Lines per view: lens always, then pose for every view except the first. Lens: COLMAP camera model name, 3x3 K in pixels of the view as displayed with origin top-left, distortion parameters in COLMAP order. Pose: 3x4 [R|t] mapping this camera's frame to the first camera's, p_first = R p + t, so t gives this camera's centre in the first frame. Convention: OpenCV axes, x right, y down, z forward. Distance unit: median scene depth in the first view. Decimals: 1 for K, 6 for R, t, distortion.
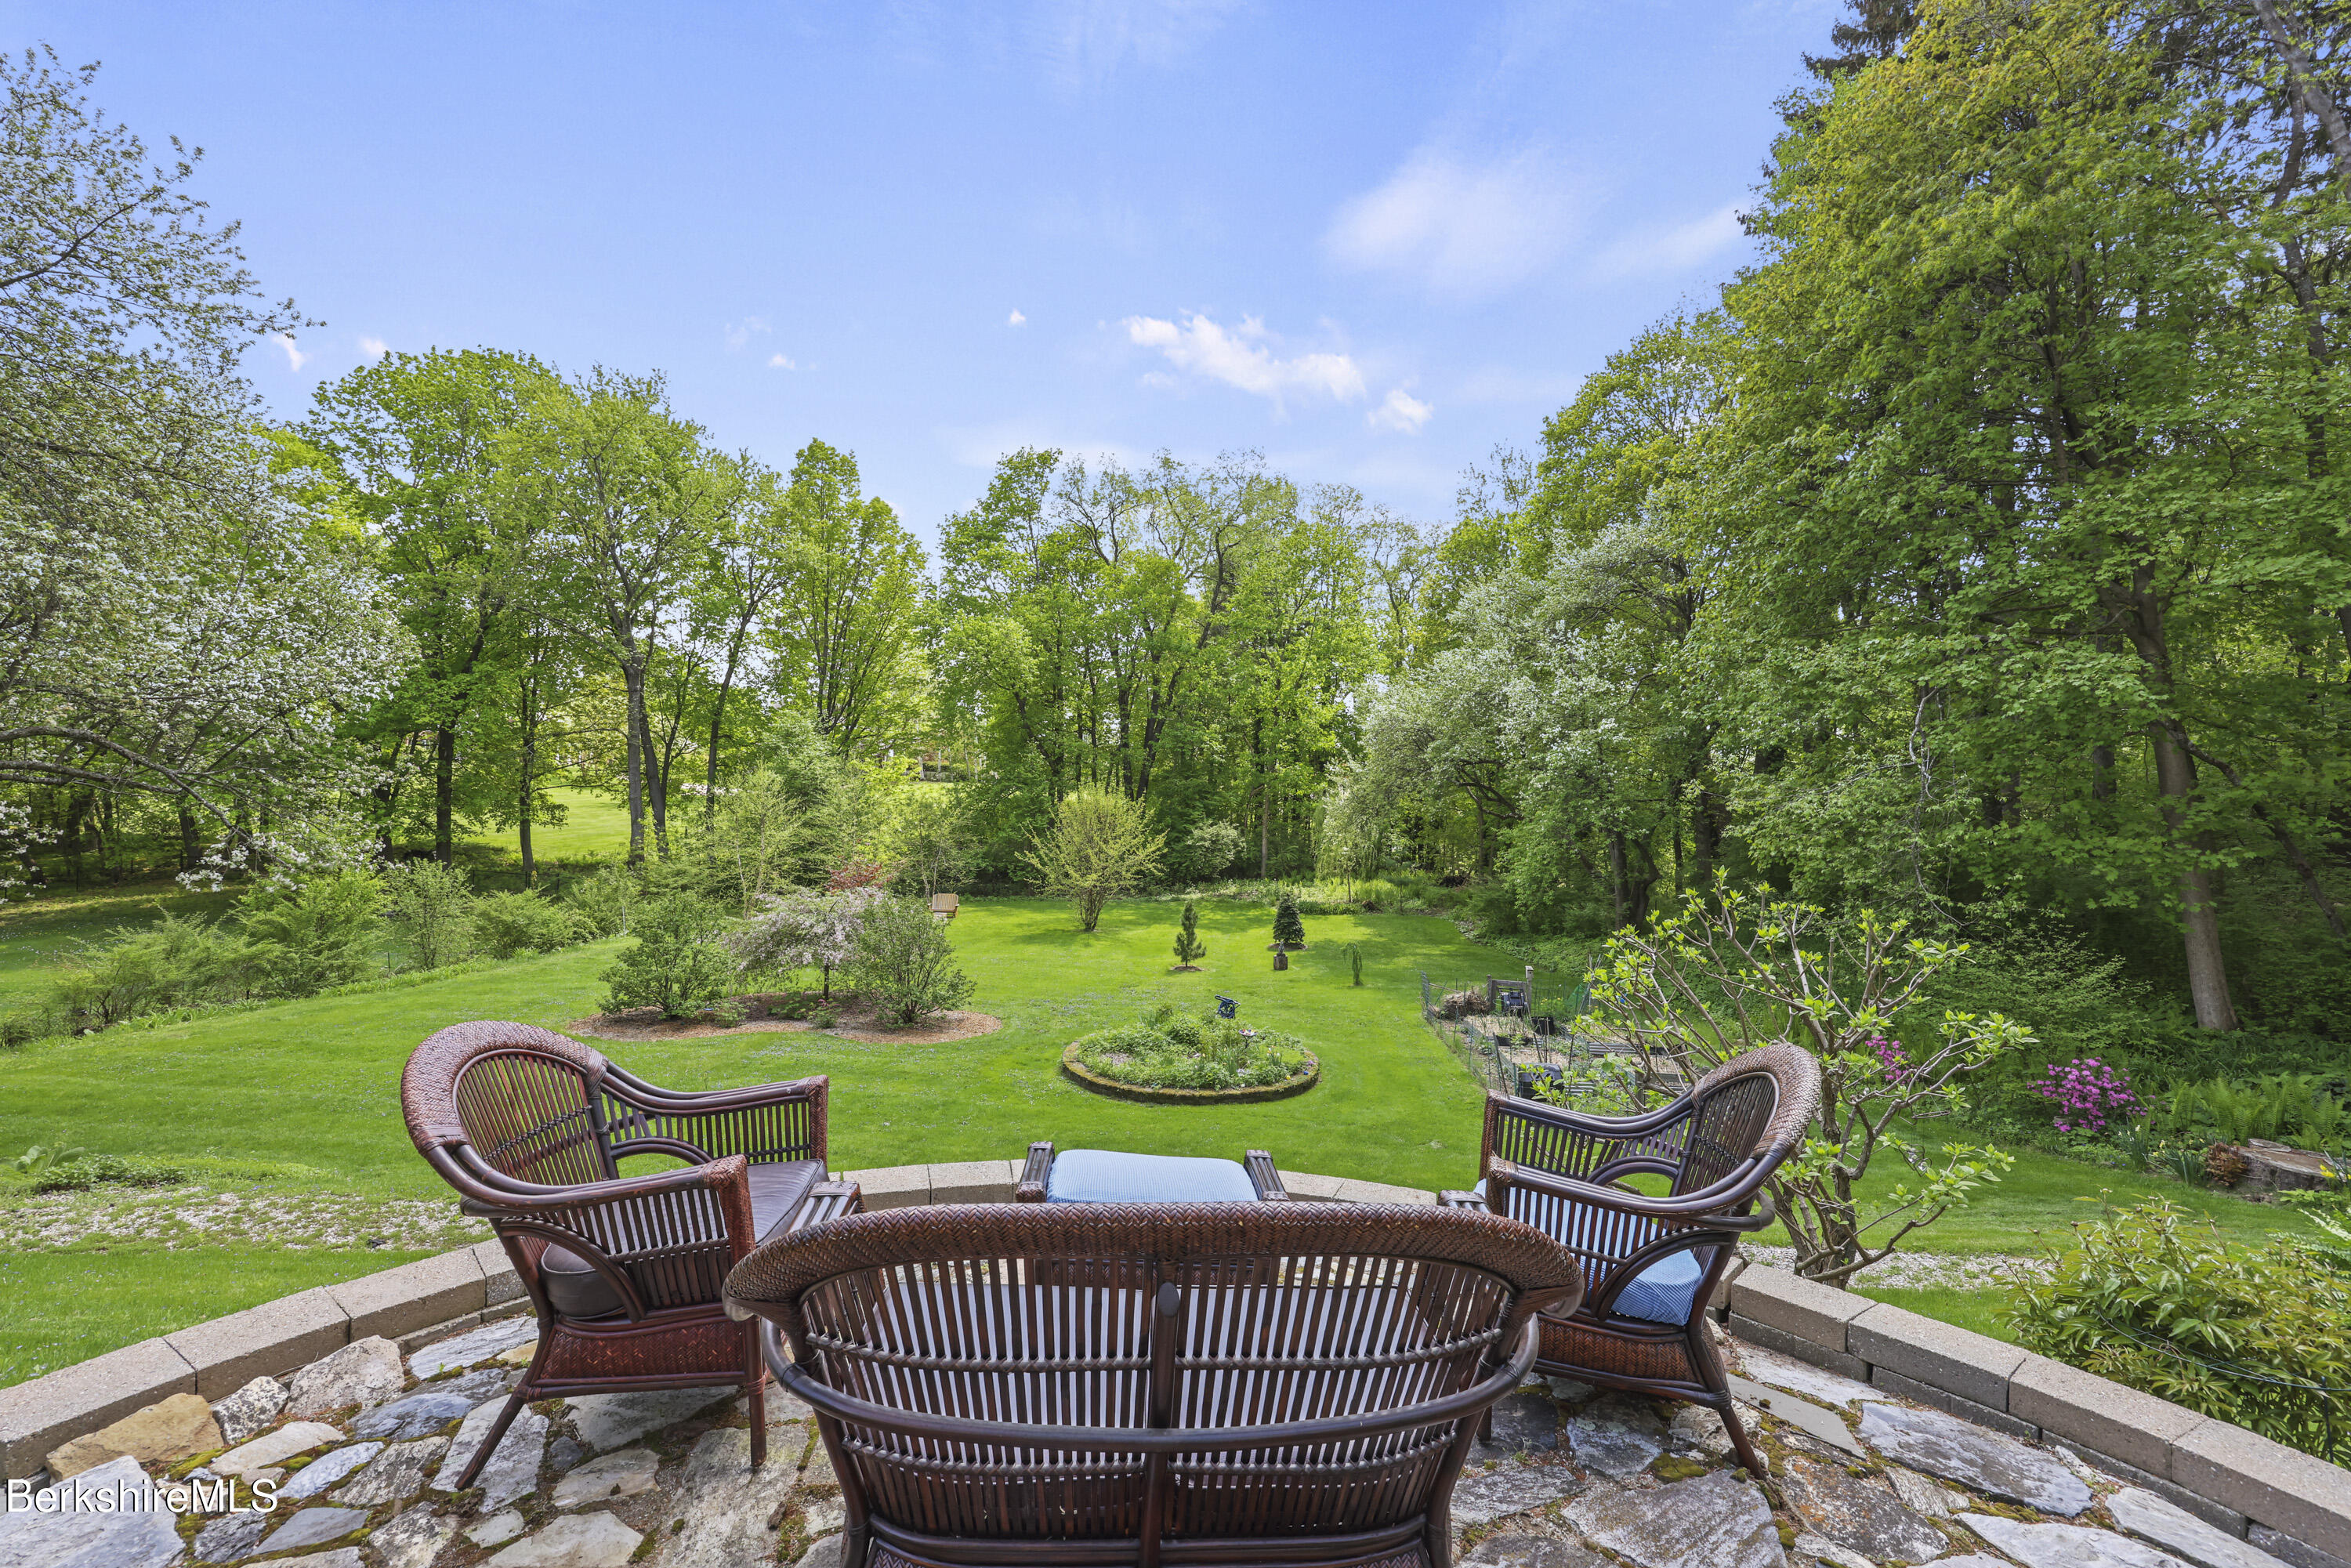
lens RADIAL K [[950.7, 0, 1185.0], [0, 950.7, 787.2], [0, 0, 1]] dist [0.006804, 0.000873]
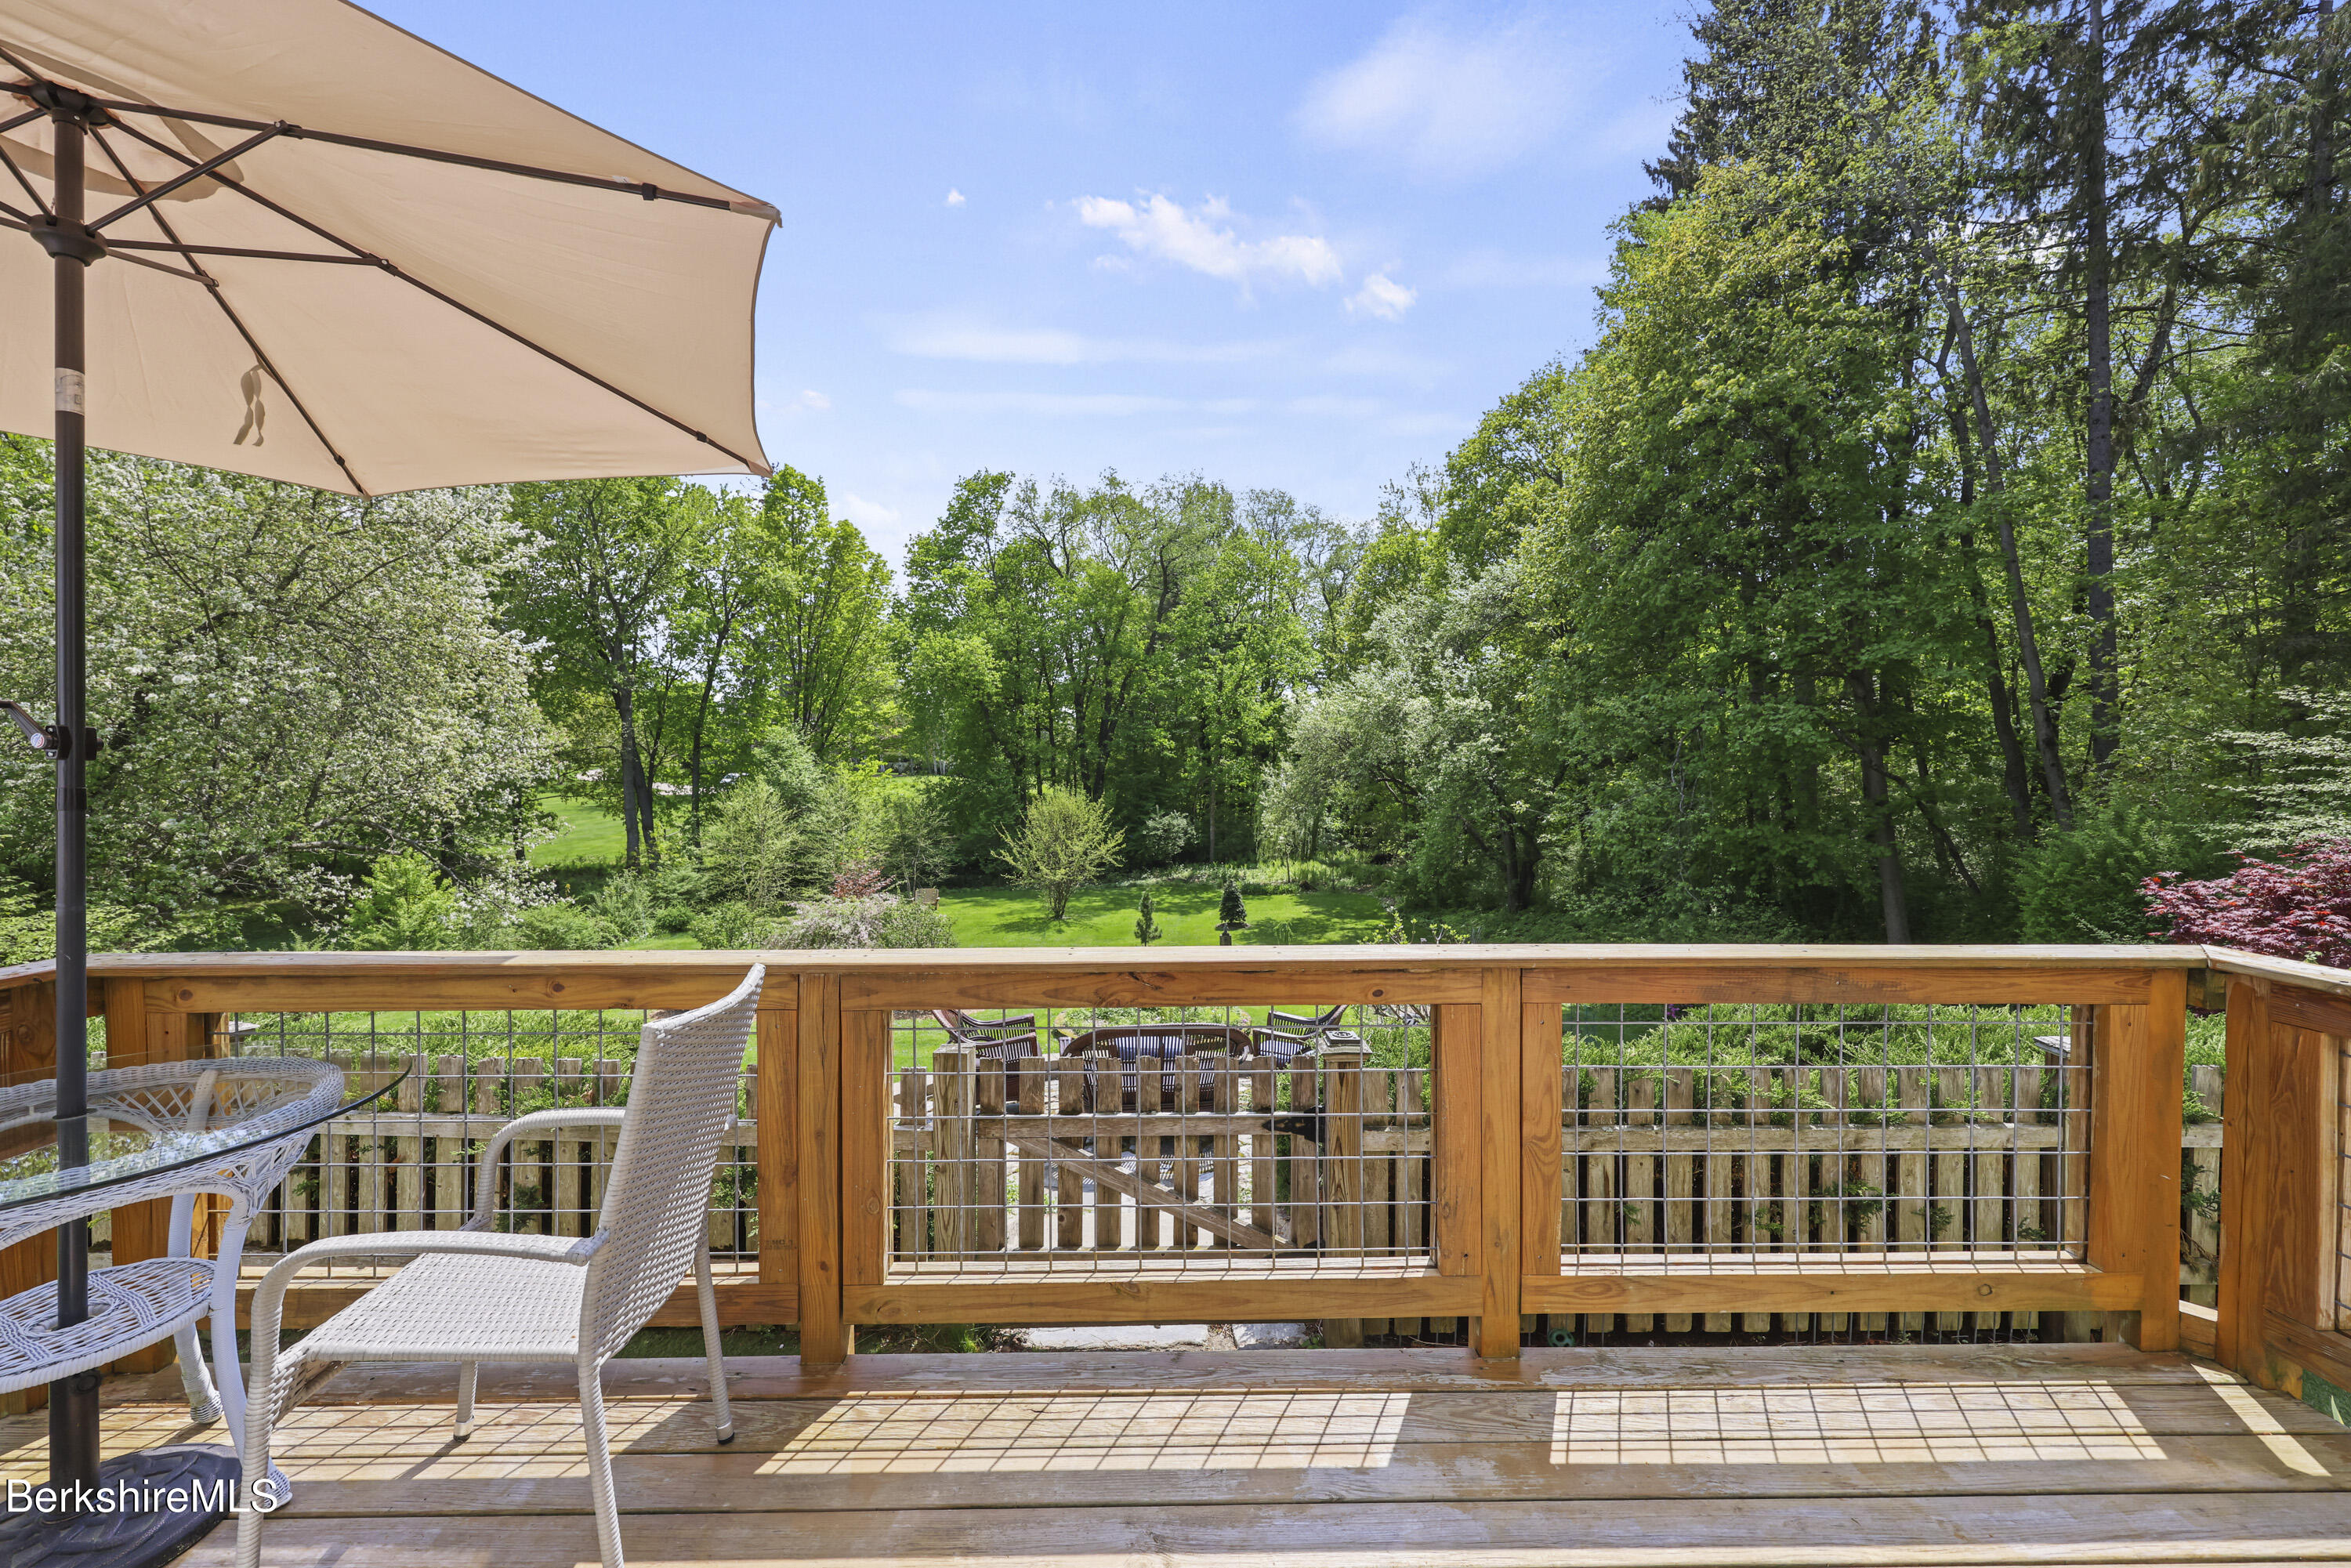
lens RADIAL K [[950.7, 0, 1183.1], [0, 950.7, 775.4], [0, 0, 1]] dist [0.006804, 0.000873]
pose [[0.998311, -0.028006, 0.050898, -0.004714], [0.027221, 0.999500, 0.016056, -0.027412], [-0.051322, -0.014643, 0.998575, -0.114763]]
